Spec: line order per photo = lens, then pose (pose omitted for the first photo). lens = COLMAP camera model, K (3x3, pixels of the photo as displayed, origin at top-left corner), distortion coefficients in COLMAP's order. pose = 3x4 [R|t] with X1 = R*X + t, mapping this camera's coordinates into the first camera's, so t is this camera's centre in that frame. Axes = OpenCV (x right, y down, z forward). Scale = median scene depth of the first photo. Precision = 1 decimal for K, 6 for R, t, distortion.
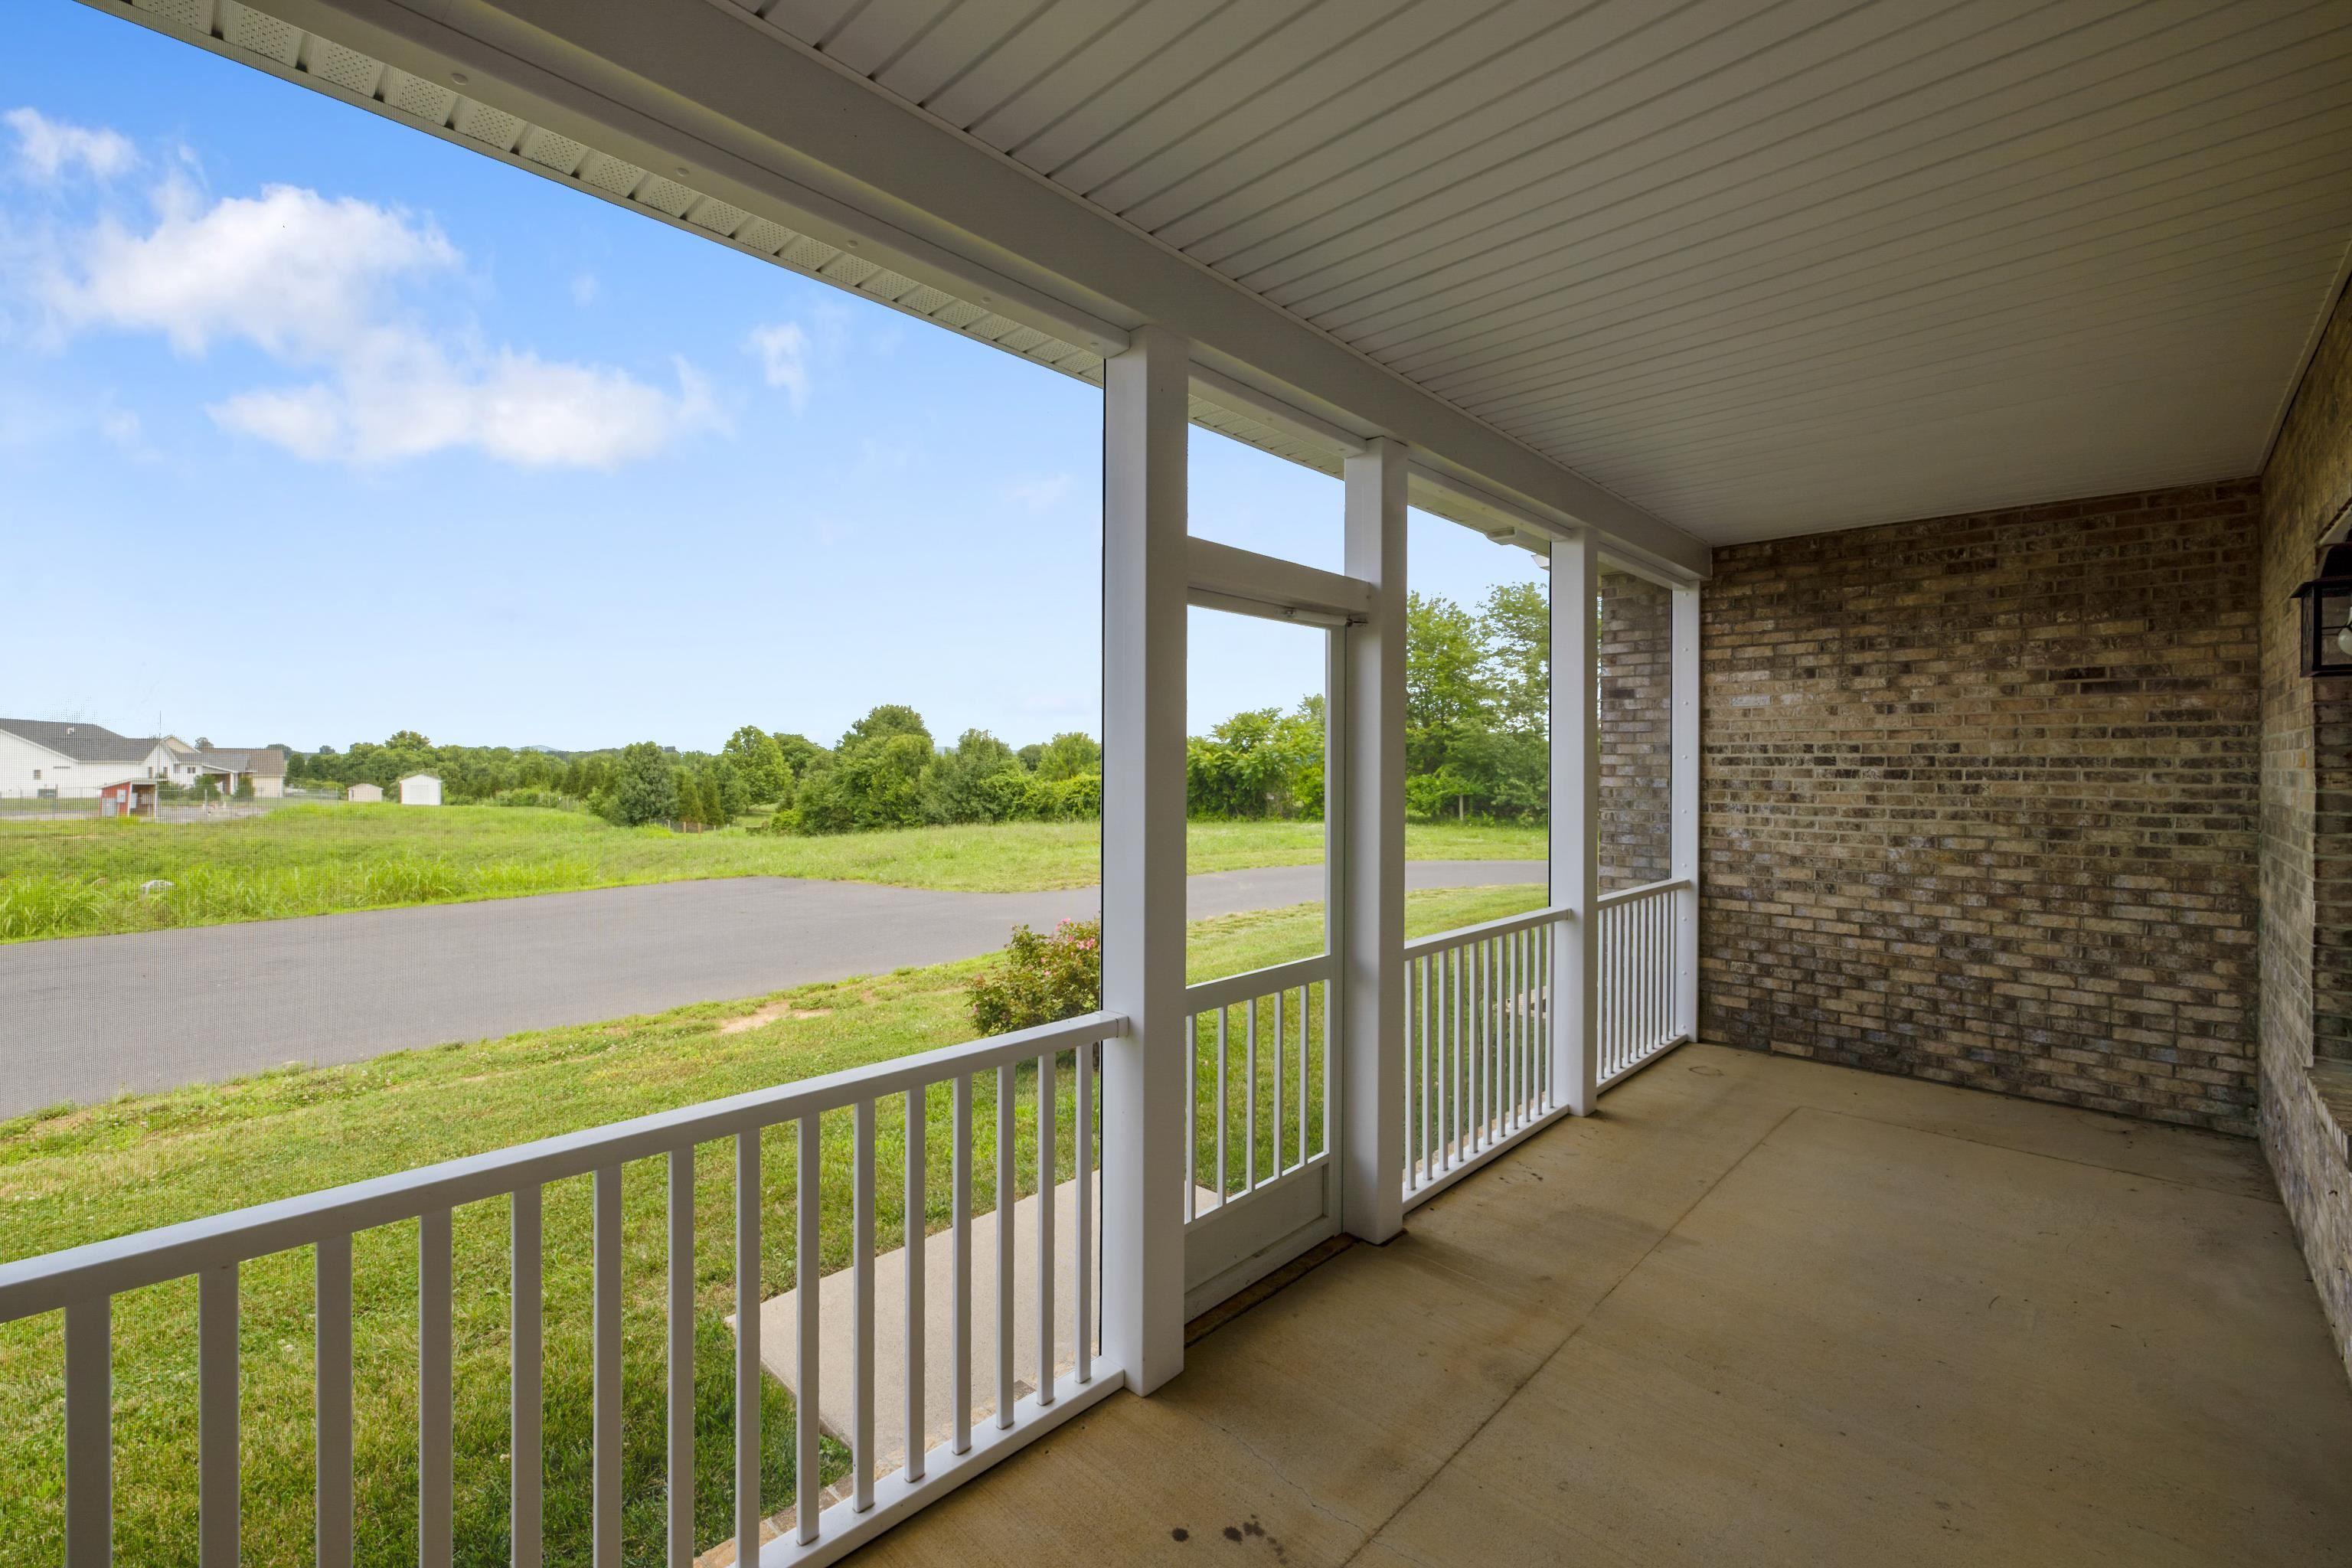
lens RADIAL K [[993.8, 0, 1179.7], [0, 993.8, 778.1], [0, 0, 1]] dist [0.000820, 0.000418]
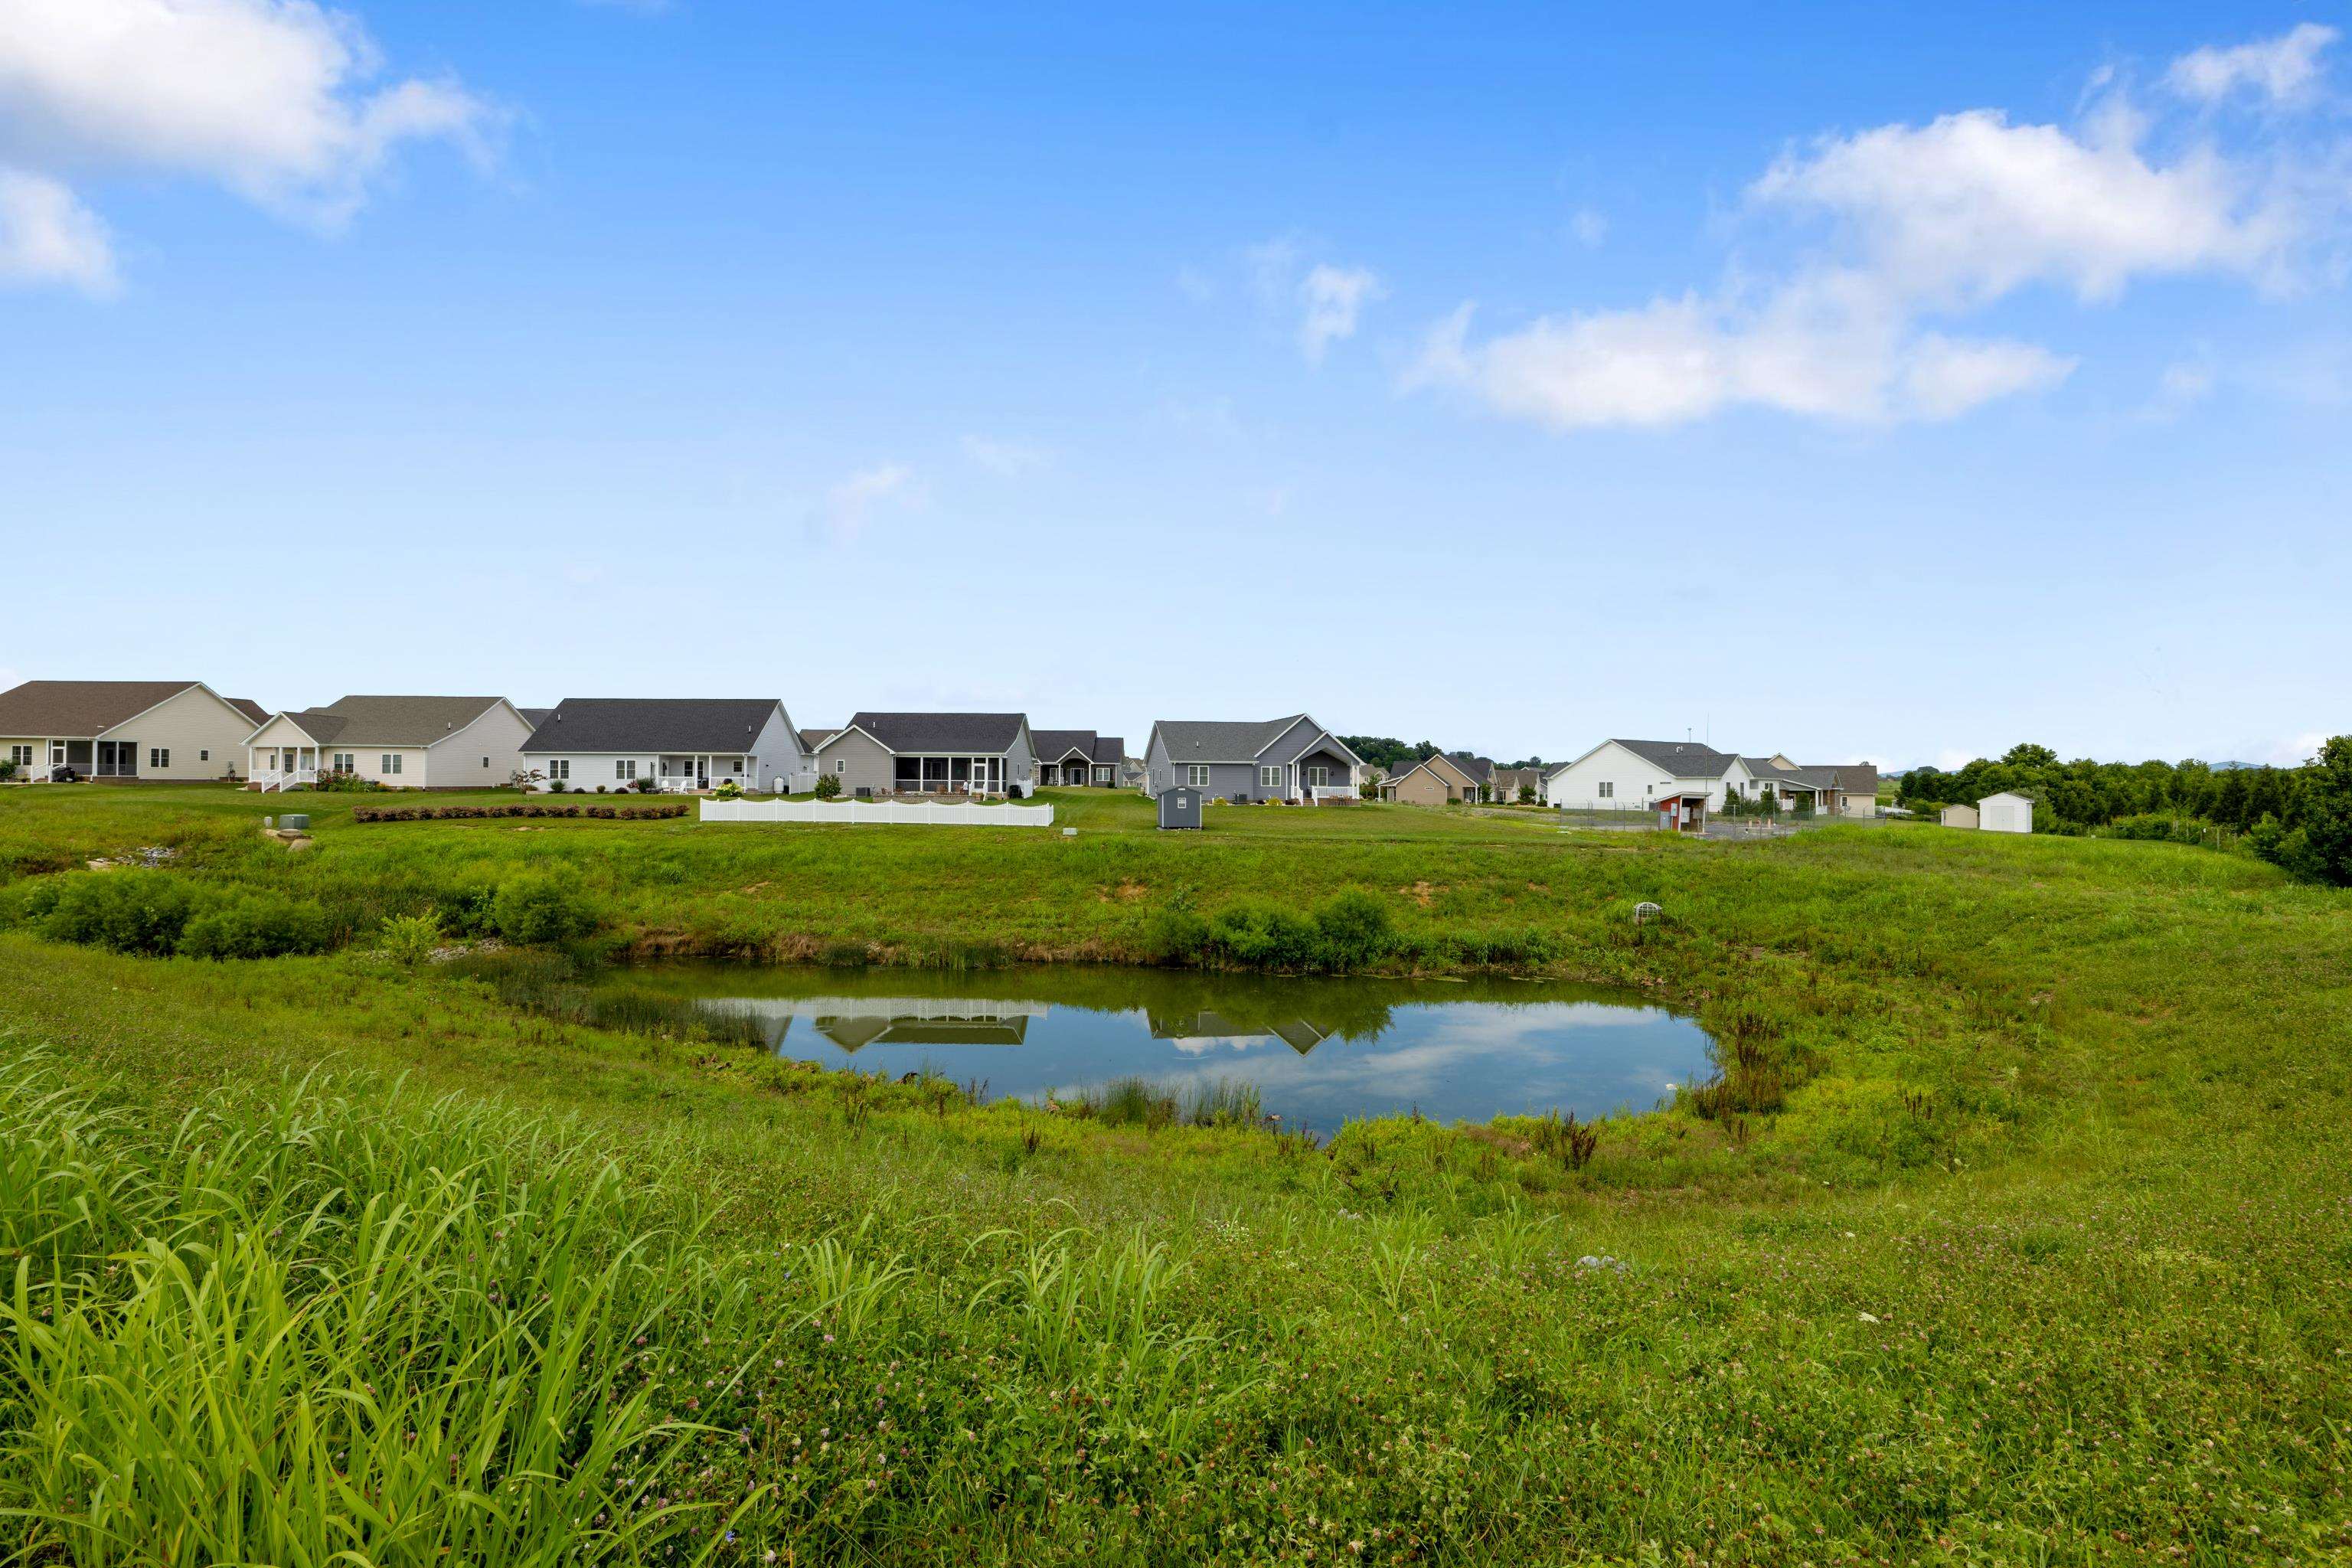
lens RADIAL K [[1074.2, 0, 1176.0], [0, 1074.2, 784.0], [0, 0, 1]] dist [0.000073, -0.000048]
pose [[0.218900, -0.002520, -0.975744, -0.083762], [-0.013374, 0.999895, -0.005583, 0.003238], [0.975656, 0.014272, 0.218843, 0.183774]]
